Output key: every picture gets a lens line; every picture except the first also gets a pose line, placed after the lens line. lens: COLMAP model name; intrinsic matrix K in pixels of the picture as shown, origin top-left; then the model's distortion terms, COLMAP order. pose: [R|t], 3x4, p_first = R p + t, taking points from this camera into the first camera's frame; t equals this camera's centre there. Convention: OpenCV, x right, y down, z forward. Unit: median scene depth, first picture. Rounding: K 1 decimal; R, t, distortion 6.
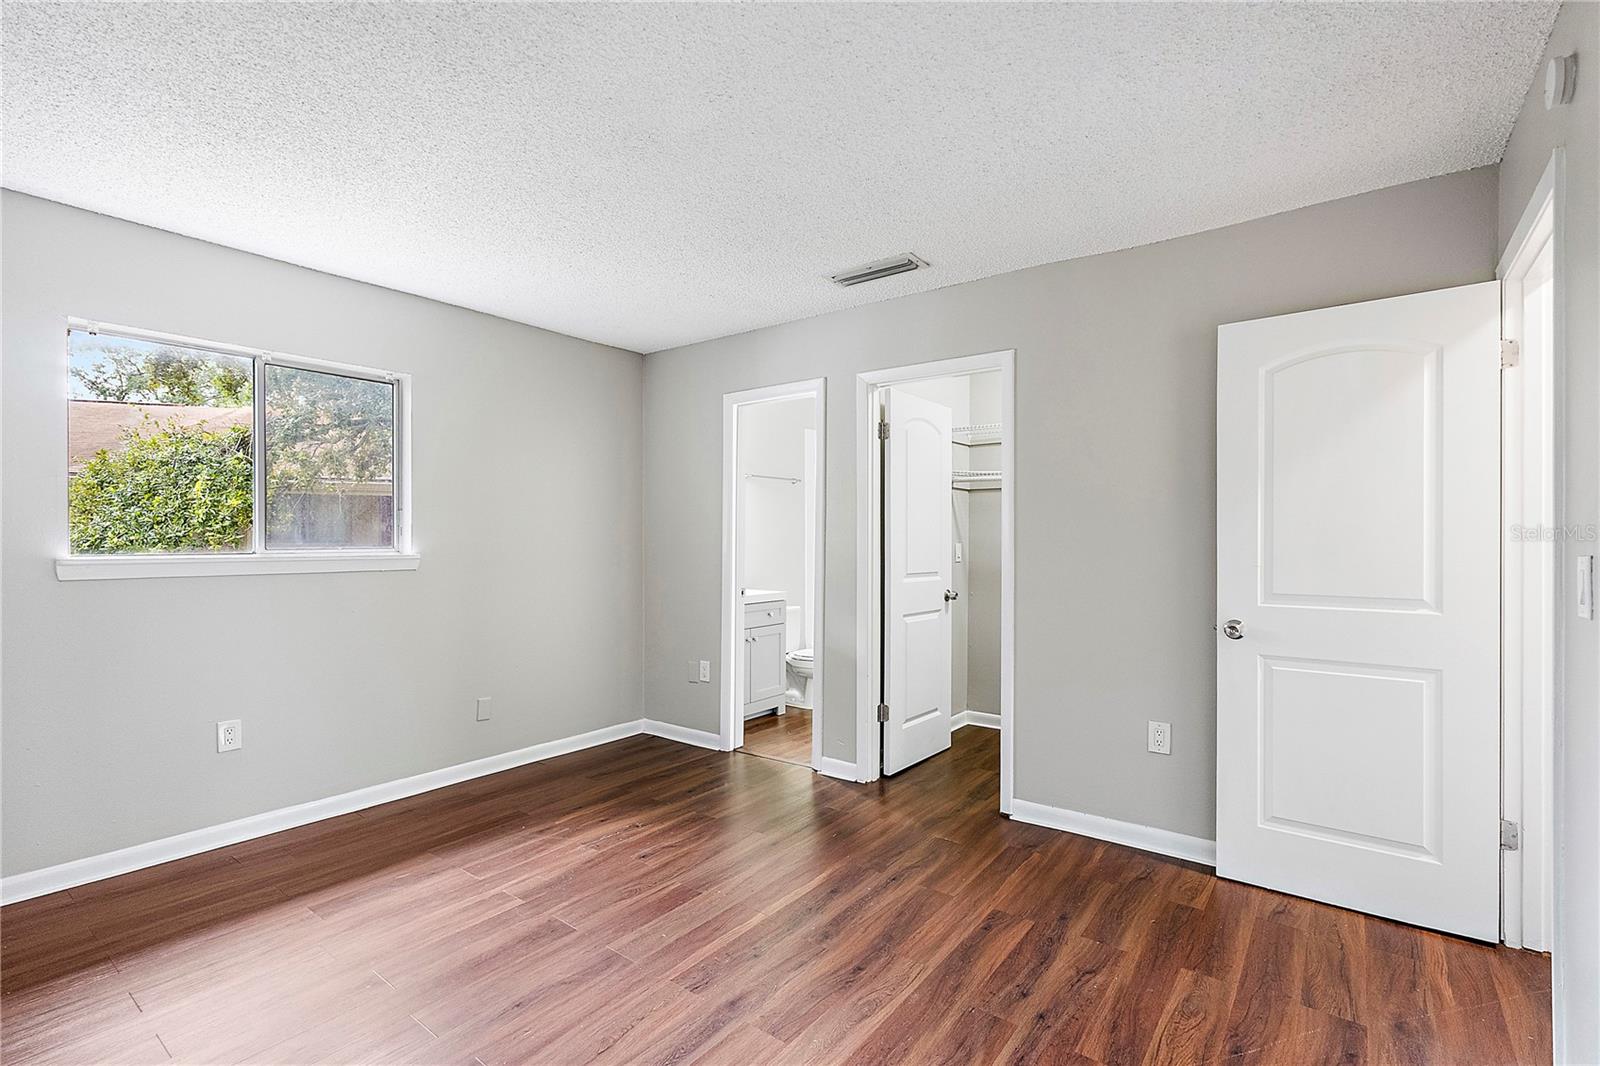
lens RADIAL K [[730.4, 0, 810.4], [0, 730.4, 532.8], [0, 0, 1]] dist [-0.002586, -0.000185]
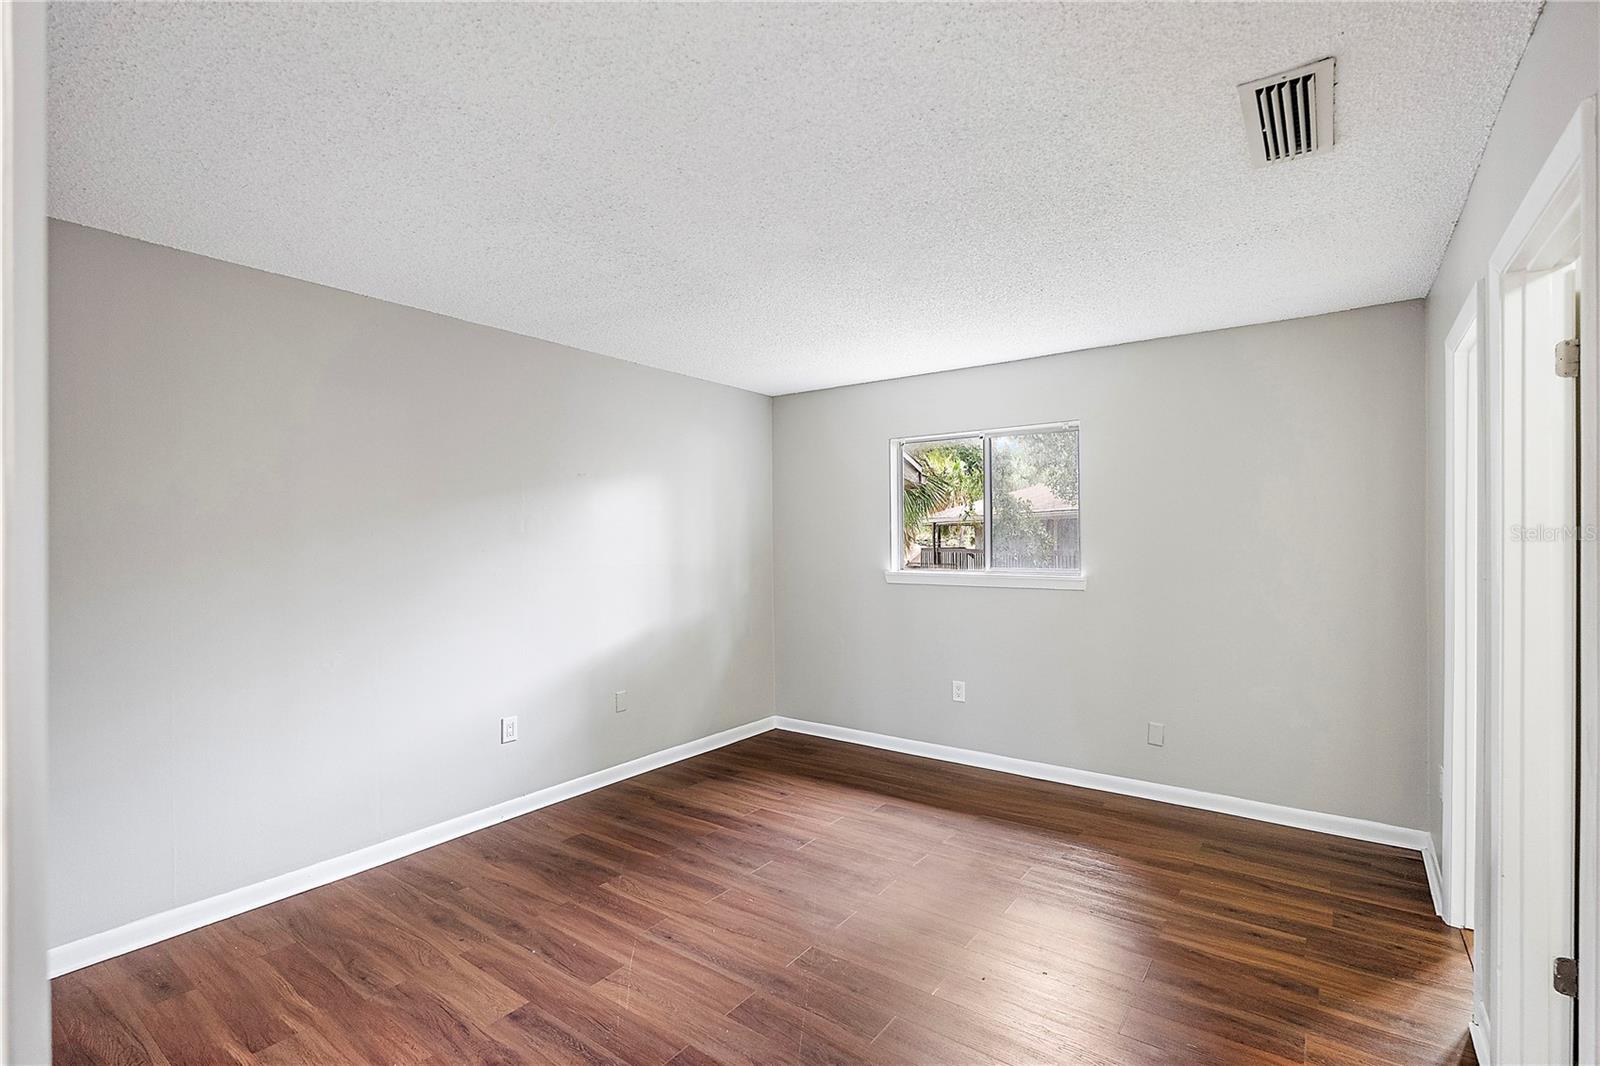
lens RADIAL K [[730.4, 0, 809.1], [0, 730.4, 541.9], [0, 0, 1]] dist [-0.002586, -0.000185]
pose [[0.005268, 0.009724, -0.999939, 0.612978], [0.020818, 0.999735, 0.009831, -0.045543], [0.999769, -0.020869, 0.005064, 0.594062]]
